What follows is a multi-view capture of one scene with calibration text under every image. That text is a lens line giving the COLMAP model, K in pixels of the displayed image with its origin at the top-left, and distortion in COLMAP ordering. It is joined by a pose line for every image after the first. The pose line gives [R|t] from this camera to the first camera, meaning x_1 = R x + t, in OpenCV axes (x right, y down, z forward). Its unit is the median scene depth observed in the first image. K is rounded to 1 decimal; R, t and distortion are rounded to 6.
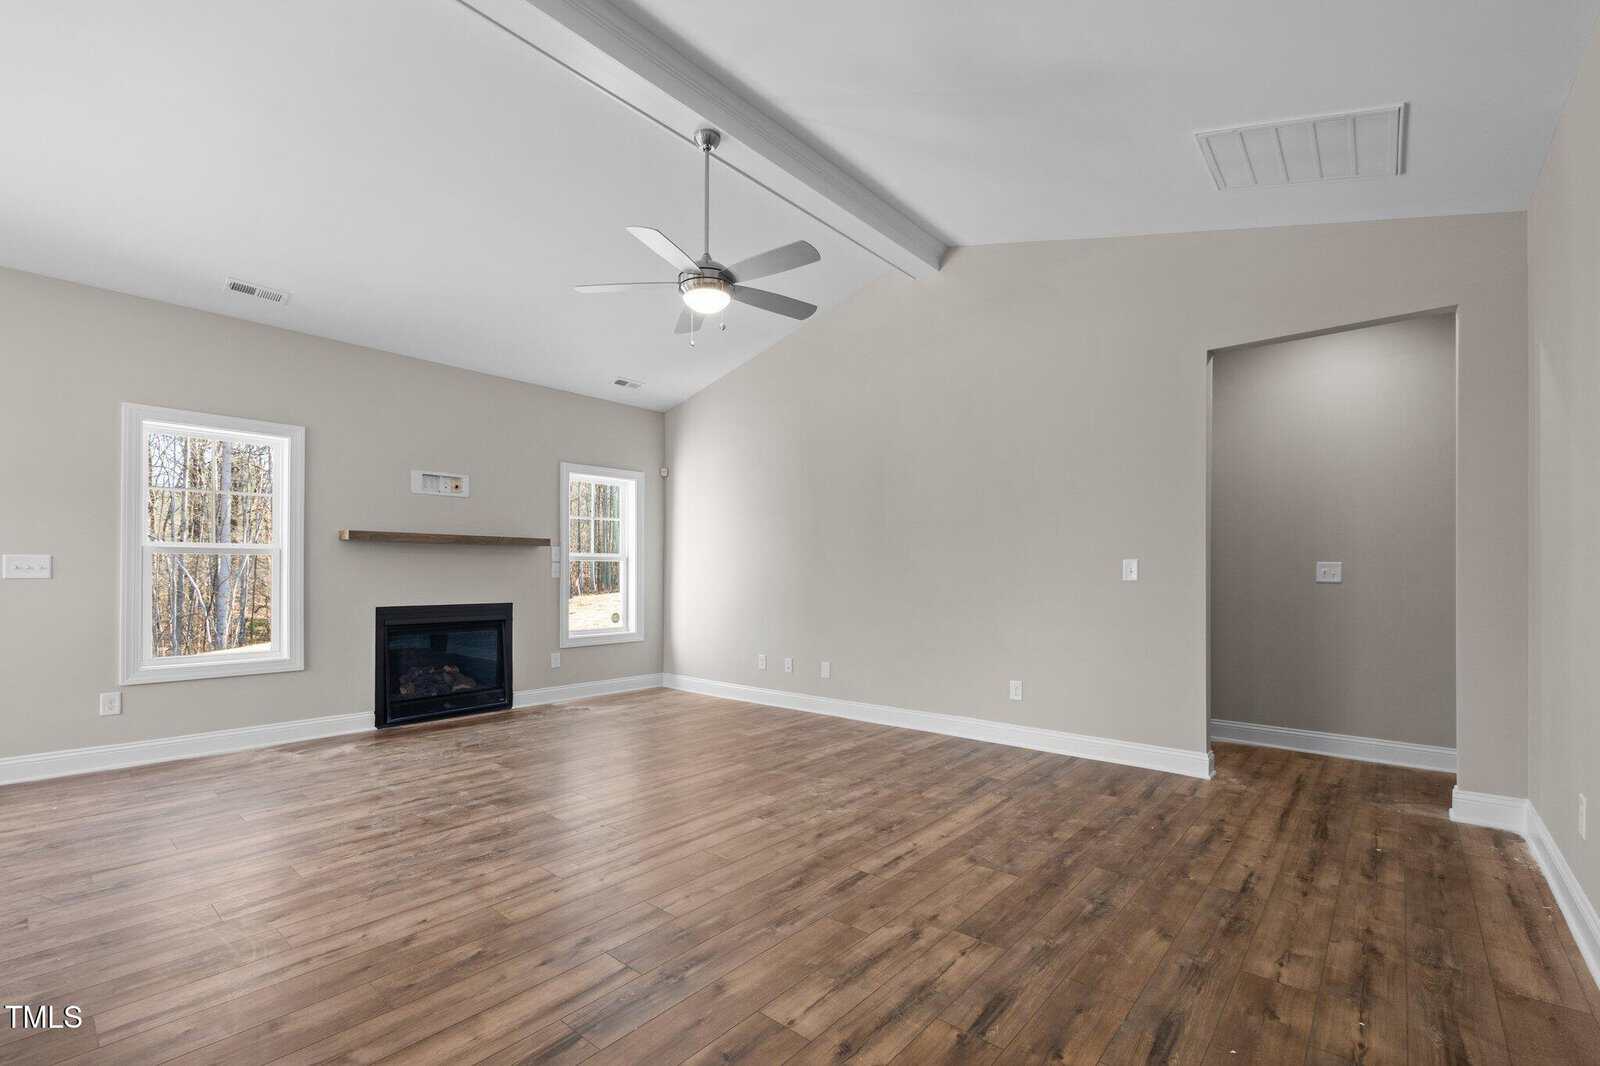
lens RADIAL K [[690.1, 0, 805.5], [0, 690.1, 570.1], [0, 0, 1]] dist [-0.007936, -0.000266]
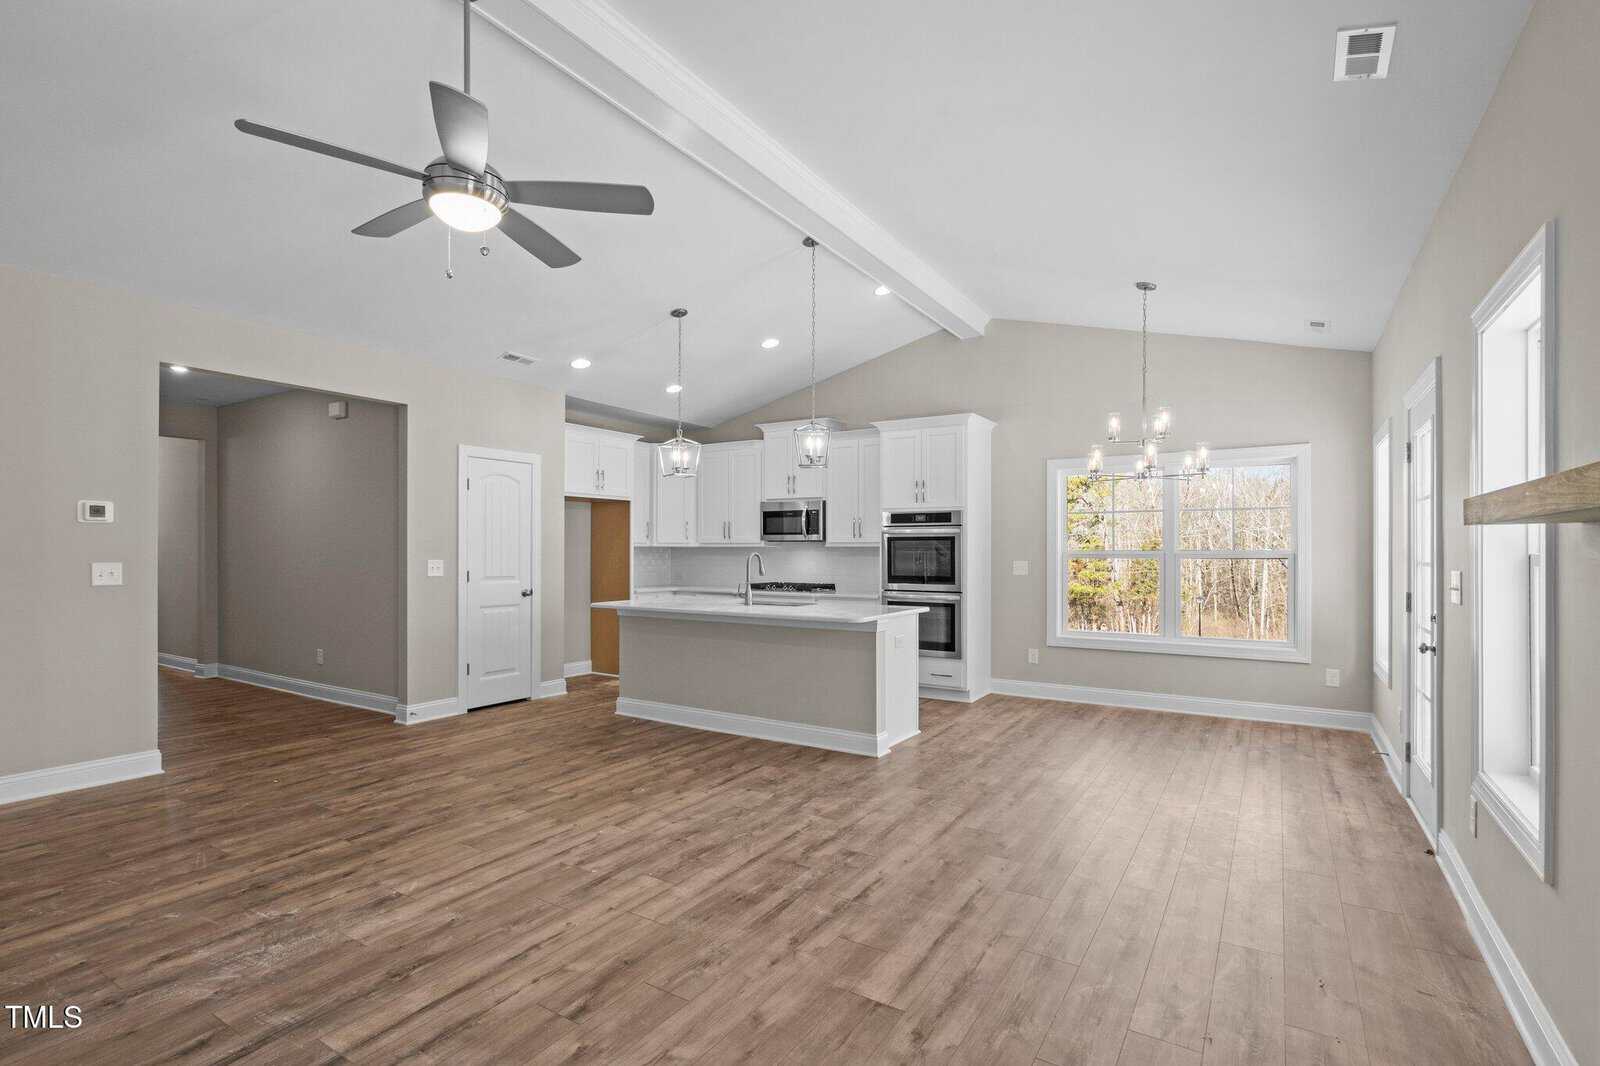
lens RADIAL K [[764.6, 0, 800.0], [0, 764.6, 533.0], [0, 0, 1]] dist [0.001439, -0.000570]
pose [[-0.990496, -0.007509, -0.137338, -0.389256], [-0.003415, 0.999543, -0.030023, -0.038600], [0.137501, -0.029269, -0.990069, 1.889775]]
